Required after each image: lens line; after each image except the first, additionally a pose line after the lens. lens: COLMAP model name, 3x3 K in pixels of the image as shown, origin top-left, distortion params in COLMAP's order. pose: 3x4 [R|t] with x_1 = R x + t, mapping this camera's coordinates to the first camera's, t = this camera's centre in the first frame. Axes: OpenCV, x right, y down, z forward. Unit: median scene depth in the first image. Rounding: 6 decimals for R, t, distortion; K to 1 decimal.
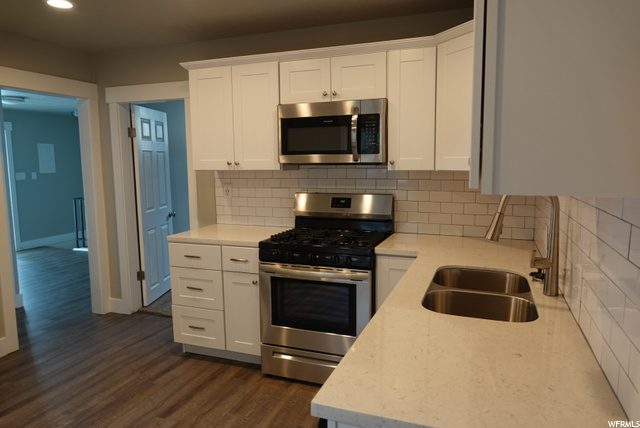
lens RADIAL K [[440.2, 0, 320.5], [0, 440.2, 209.8], [0, 0, 1]] dist [-0.001526, -0.001323]
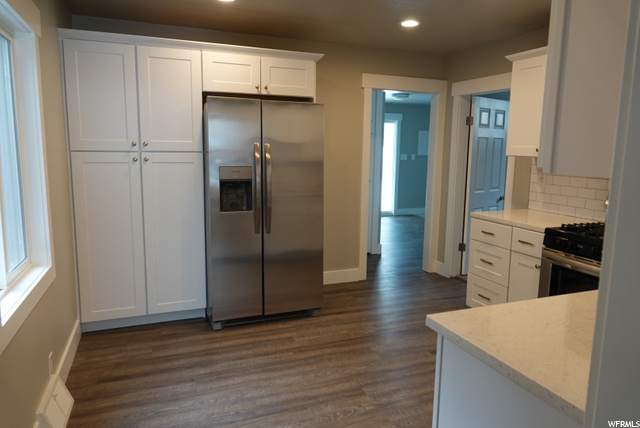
lens RADIAL K [[440.2, 0, 320.5], [0, 440.2, 209.8], [0, 0, 1]] dist [-0.001526, -0.001323]
pose [[0.673401, 0.128053, -0.728103, 0.204661], [-0.107186, 0.991389, 0.075224, 0.009138], [0.731466, 0.027387, 0.681328, -0.060640]]
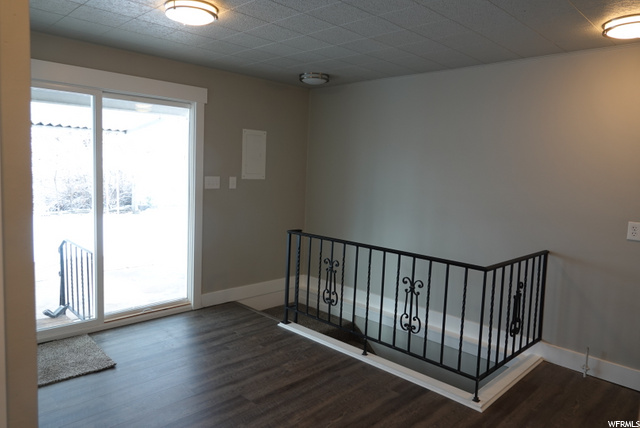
lens RADIAL K [[440.2, 0, 320.5], [0, 440.2, 209.8], [0, 0, 1]] dist [-0.001526, -0.001323]
pose [[0.894448, 0.080643, -0.439841, -0.640729], [-0.090491, 0.995896, -0.001426, -0.114829], [0.437921, 0.041077, 0.898075, 1.178862]]
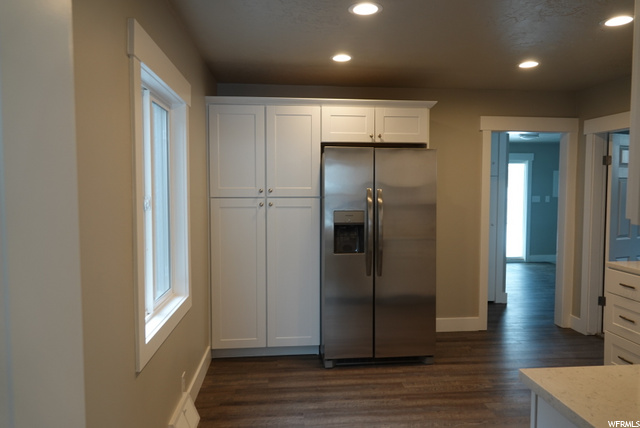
lens RADIAL K [[440.2, 0, 320.5], [0, 440.2, 209.8], [0, 0, 1]] dist [-0.001526, -0.001323]
pose [[0.439402, 0.059484, -0.896319, 0.250293], [-0.108924, 0.993971, 0.012567, -0.000417], [0.891662, 0.092109, 0.443232, -0.053413]]
